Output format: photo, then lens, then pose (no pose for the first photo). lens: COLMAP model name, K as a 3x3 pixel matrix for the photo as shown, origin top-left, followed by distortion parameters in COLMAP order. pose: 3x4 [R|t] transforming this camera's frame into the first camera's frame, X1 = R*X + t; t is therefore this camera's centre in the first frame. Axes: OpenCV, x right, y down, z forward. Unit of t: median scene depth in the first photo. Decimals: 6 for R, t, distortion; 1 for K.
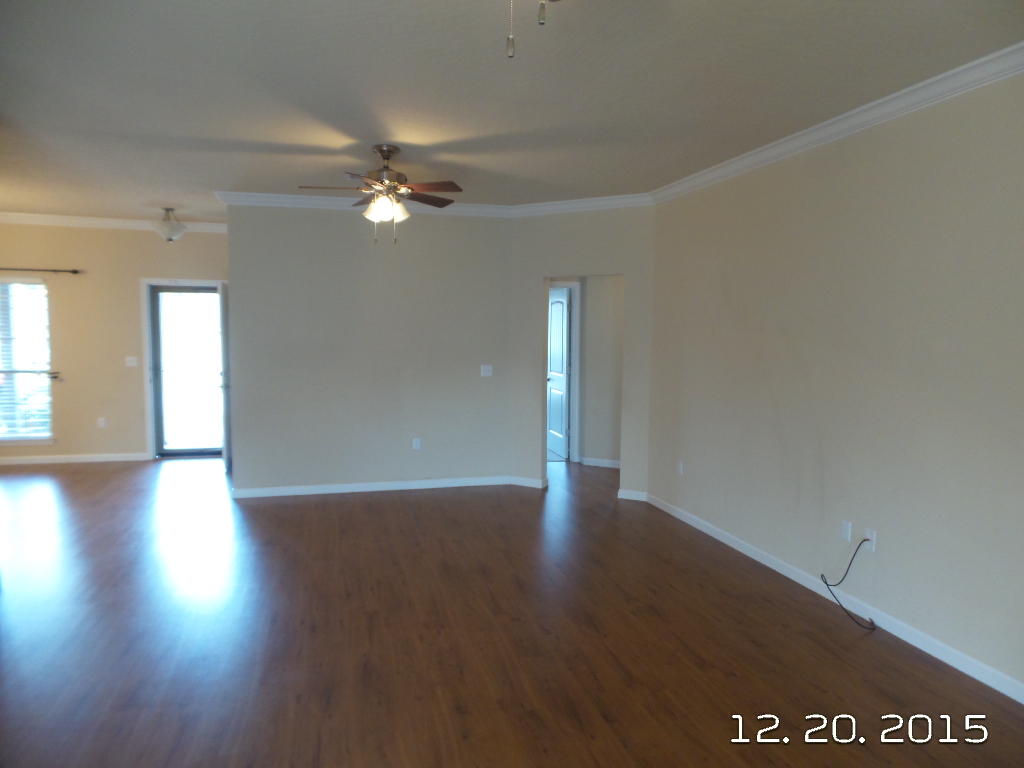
lens RADIAL K [[699.3, 0, 515.3], [0, 699.3, 388.8], [0, 0, 1]] dist [-0.007117, 0.010888]
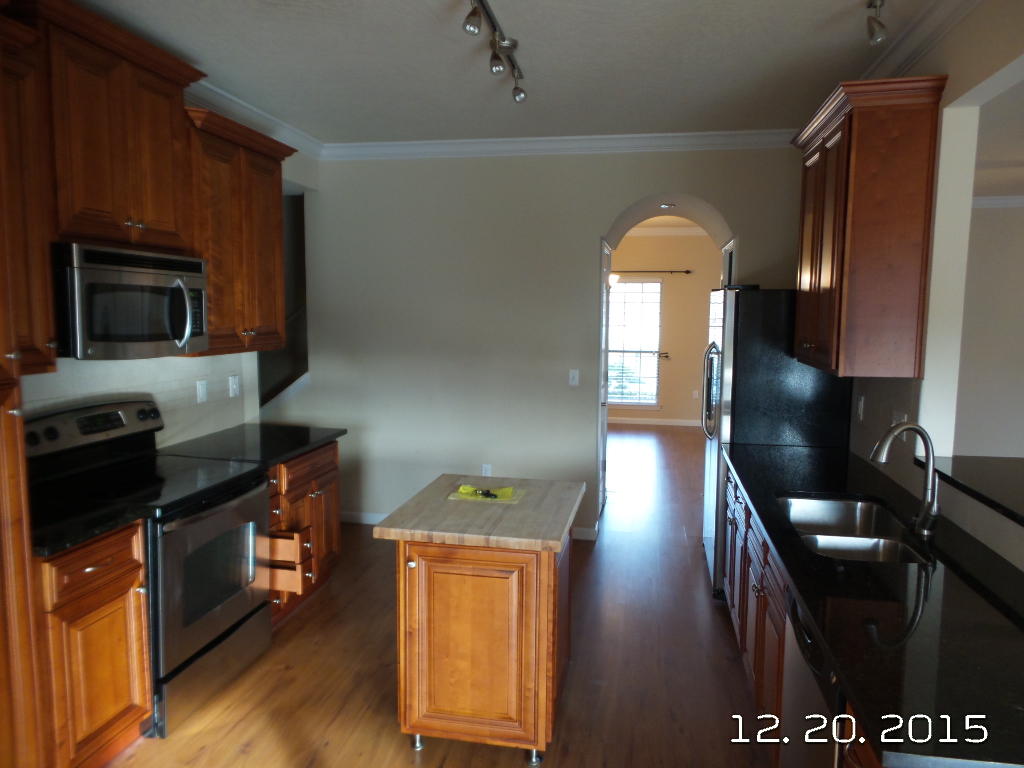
lens RADIAL K [[699.3, 0, 507.3], [0, 699.3, 381.8], [0, 0, 1]] dist [-0.007117, 0.010888]
pose [[0.901351, 0.033545, -0.431789, -0.420261], [-0.029397, 0.999435, 0.016278, 0.019151], [0.432091, -0.001979, 0.901828, -0.289708]]
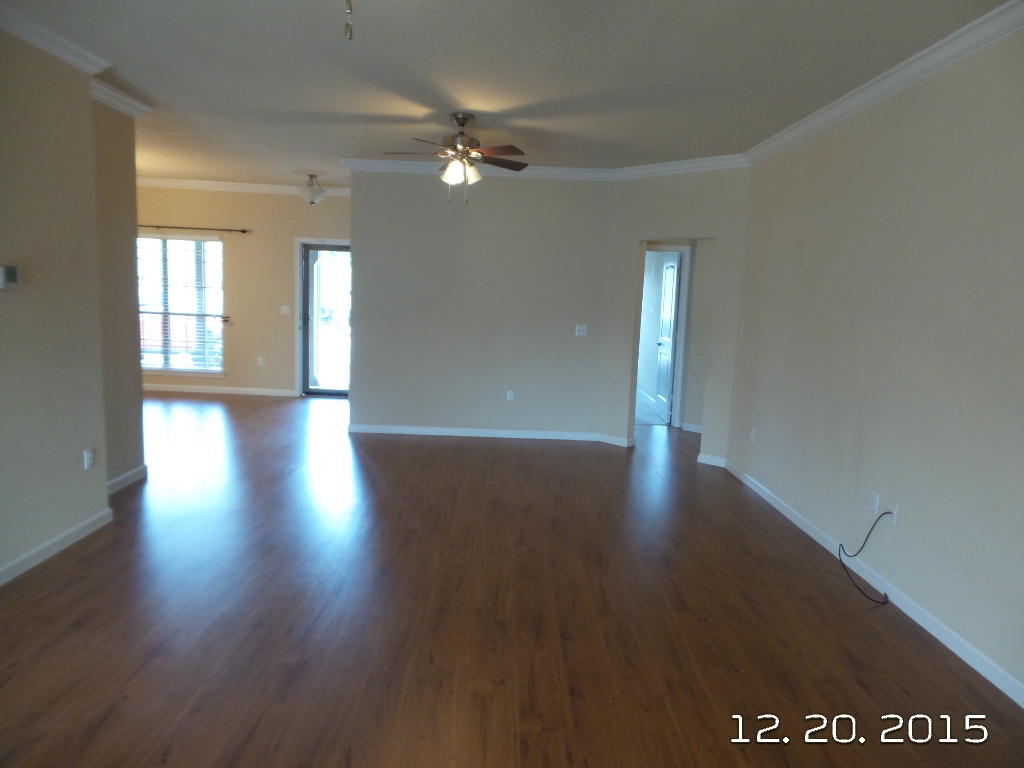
lens RADIAL K [[699.3, 0, 517.4], [0, 699.3, 386.1], [0, 0, 1]] dist [-0.007117, 0.010888]
pose [[0.967540, 0.063130, -0.244705, 0.128994], [-0.053130, 0.997469, 0.047261, 0.013105], [0.247069, -0.032726, 0.968445, -0.030345]]
